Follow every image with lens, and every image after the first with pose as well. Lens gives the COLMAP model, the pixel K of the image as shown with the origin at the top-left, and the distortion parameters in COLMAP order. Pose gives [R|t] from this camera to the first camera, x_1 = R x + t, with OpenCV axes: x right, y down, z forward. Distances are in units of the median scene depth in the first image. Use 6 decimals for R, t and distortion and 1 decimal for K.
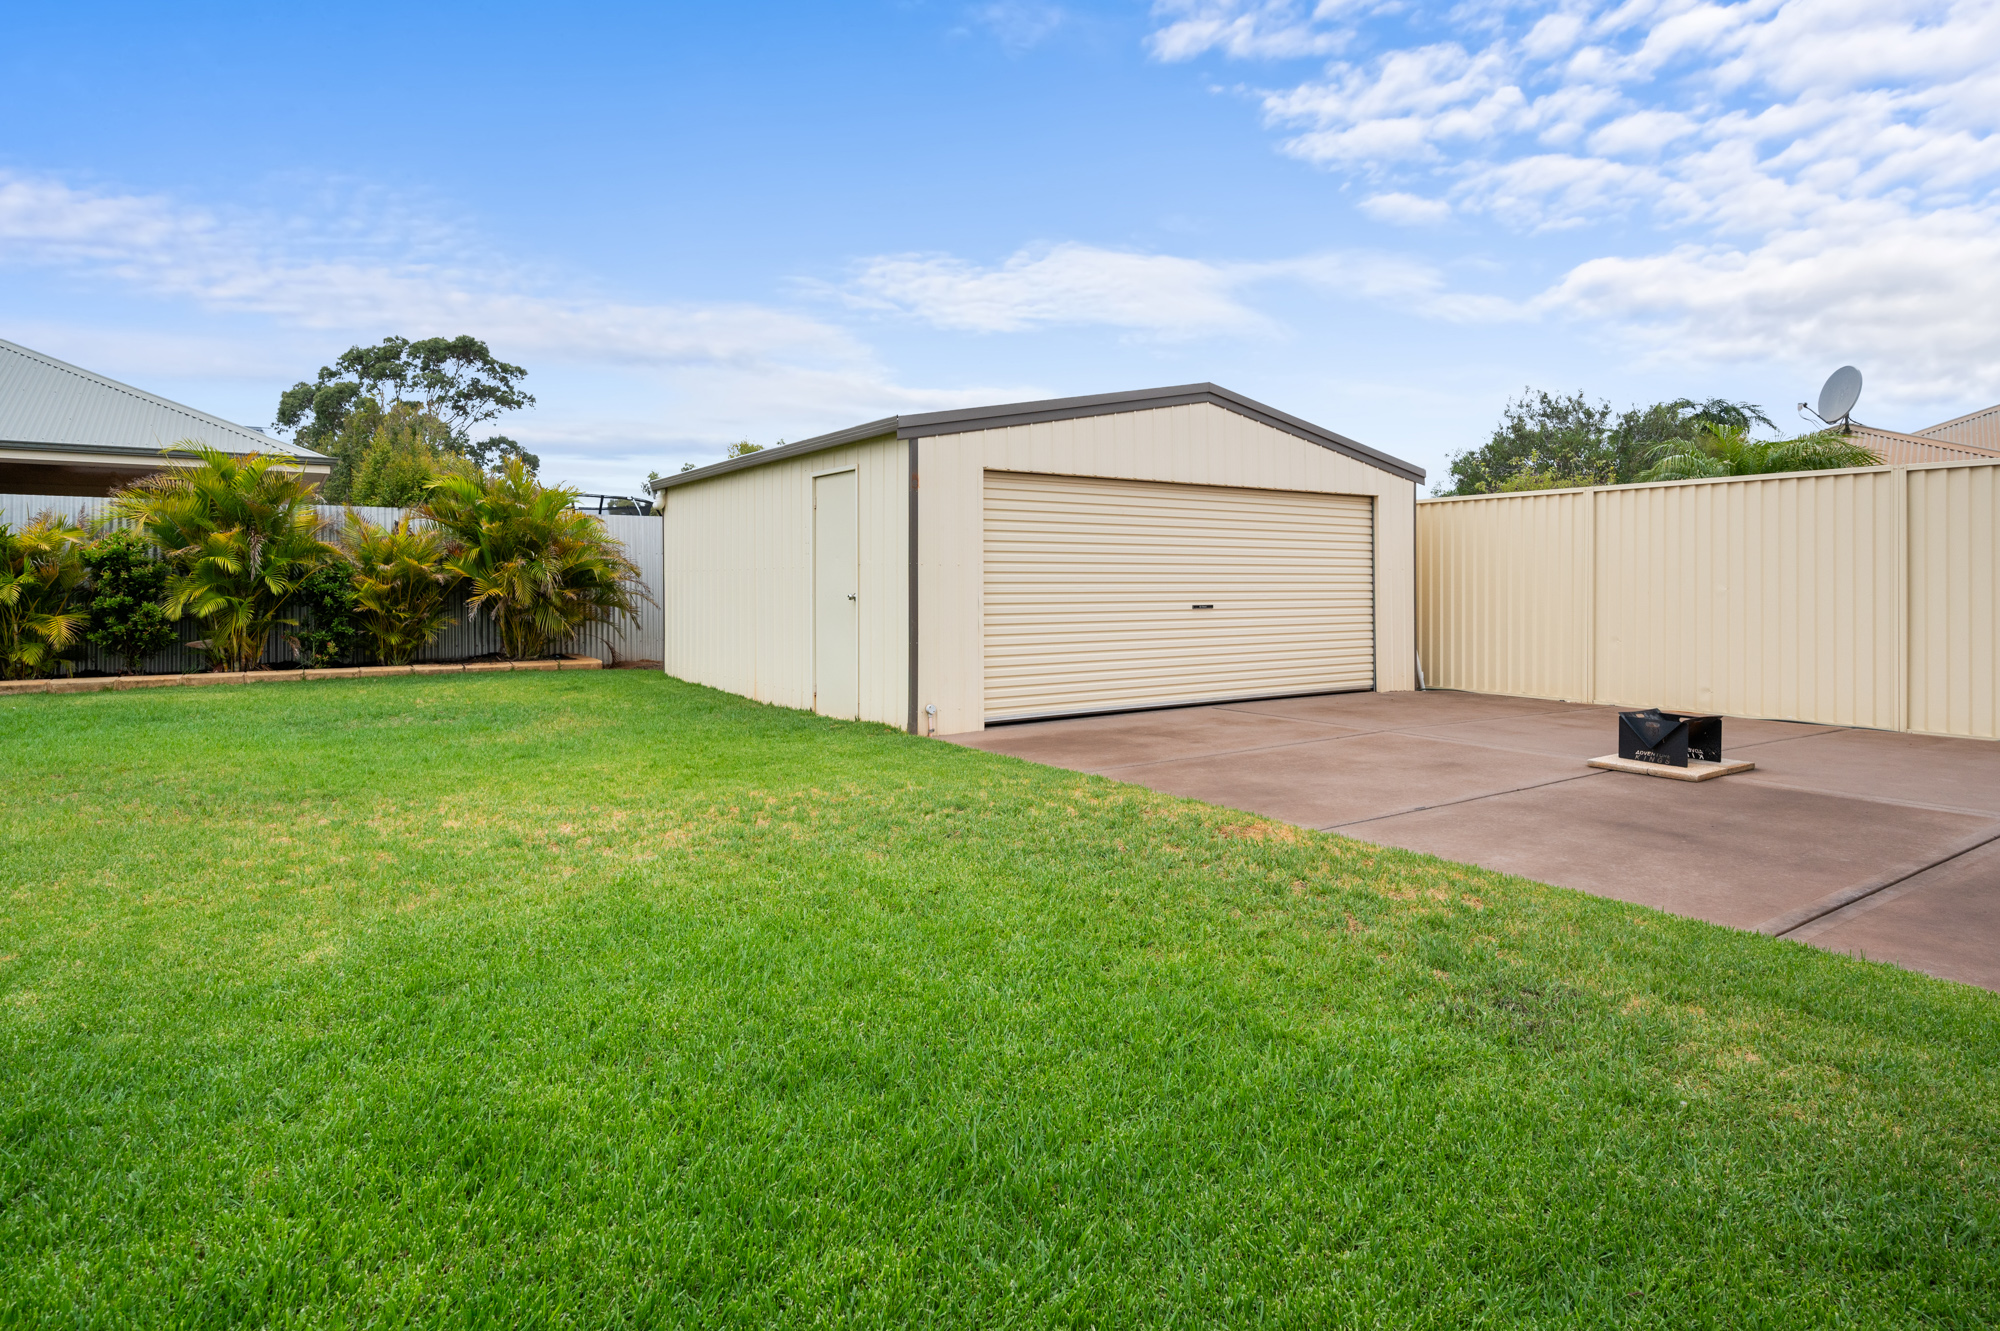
lens RADIAL K [[1069.3, 0, 1001.4], [0, 1069.3, 572.1], [0, 0, 1]] dist [0.000371, 0.000007]
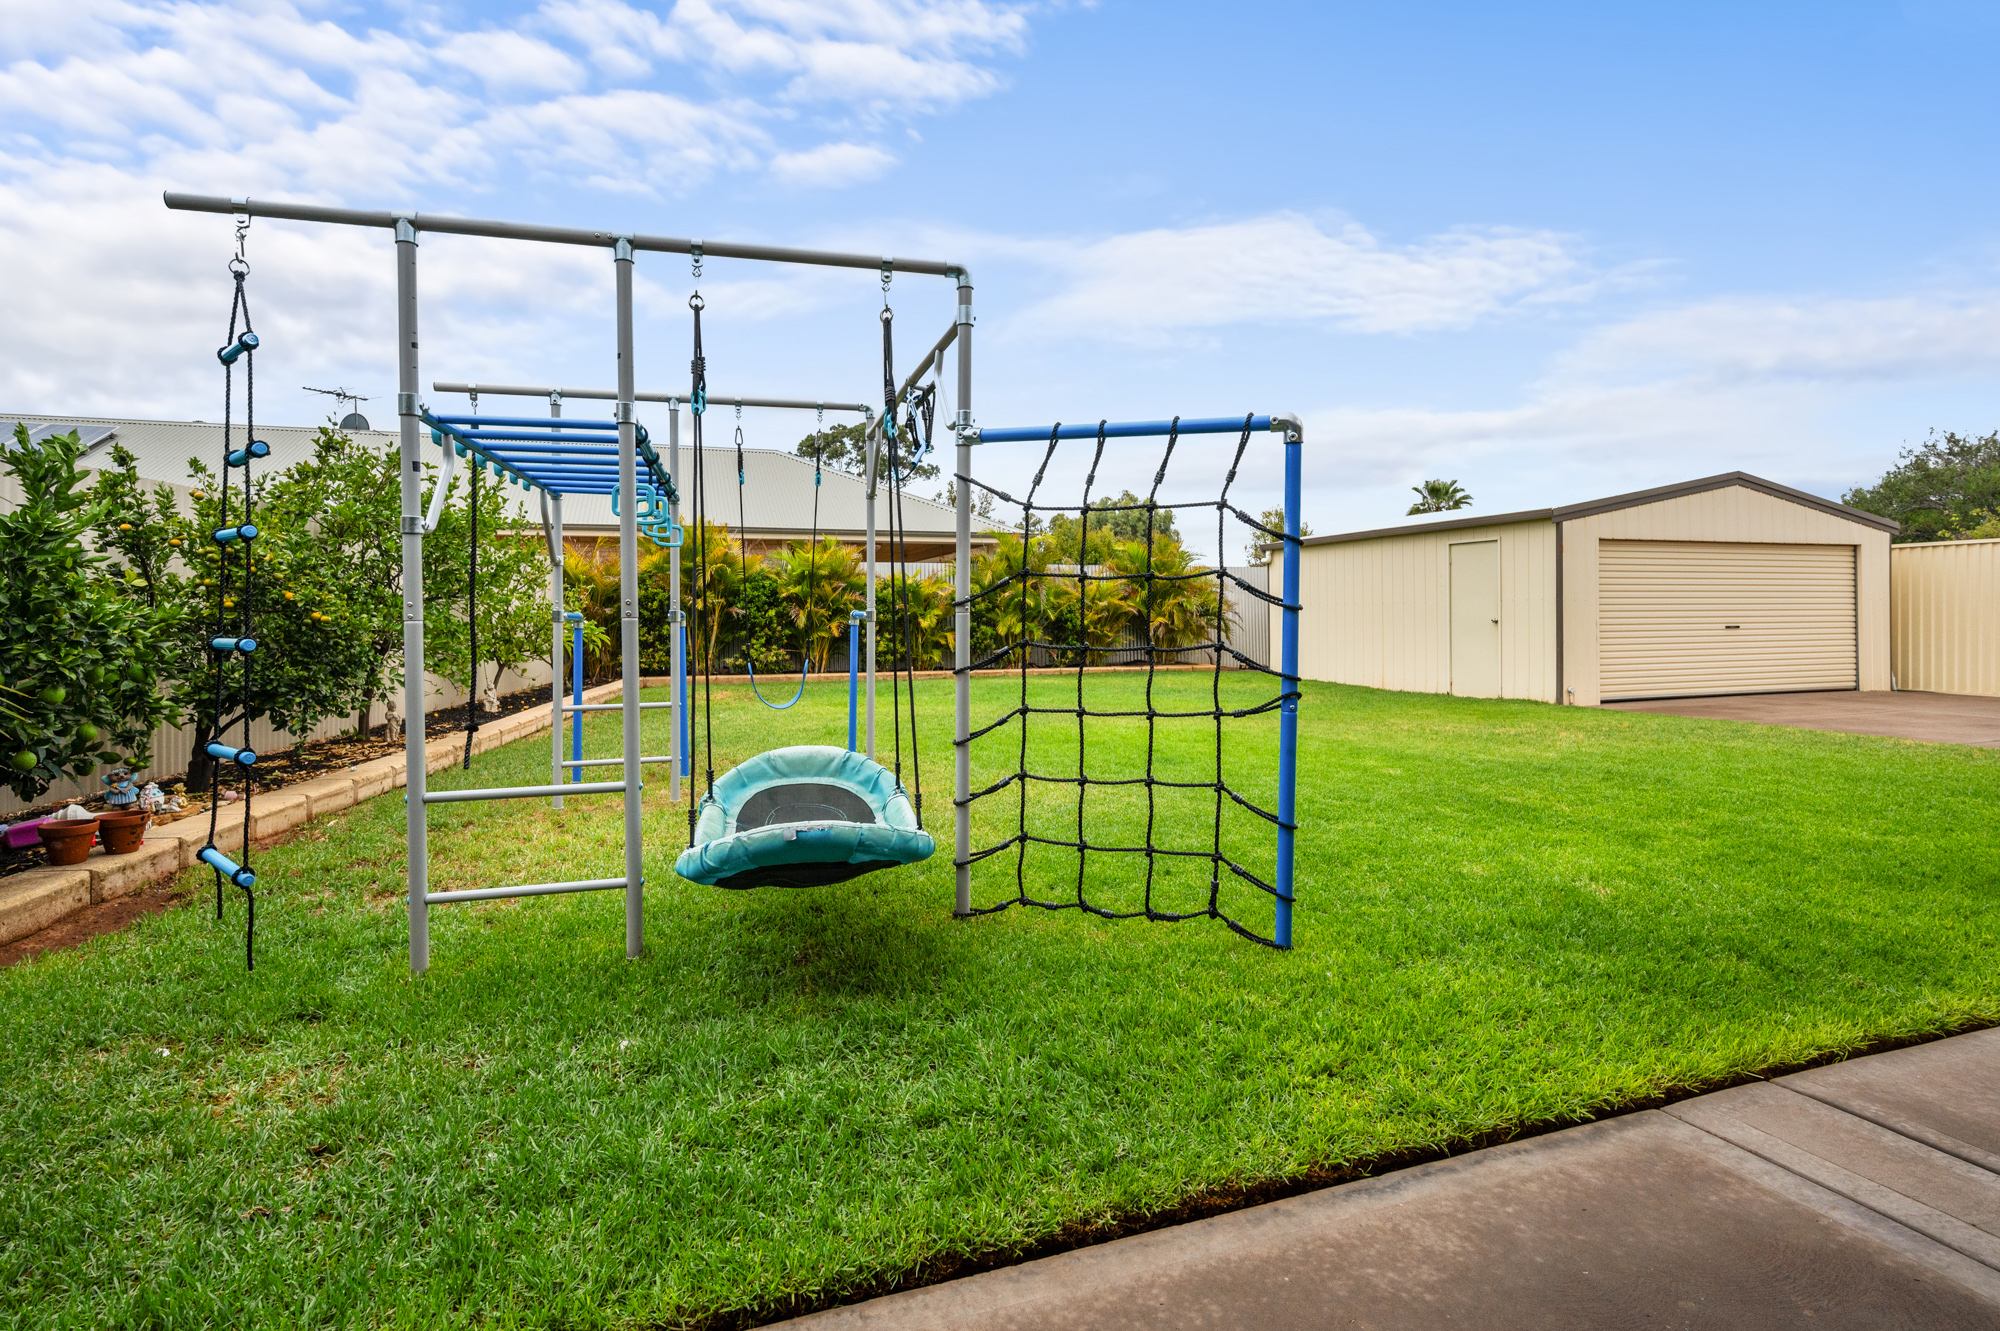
lens RADIAL K [[969.0, 0, 1004.3], [0, 969.0, 615.6], [0, 0, 1]] dist [0.001416, -0.000122]
pose [[0.964801, -0.005039, -0.262935, -0.364514], [0.008162, 0.999908, 0.010789, -0.004450], [0.262856, -0.012555, 0.964753, -0.456689]]
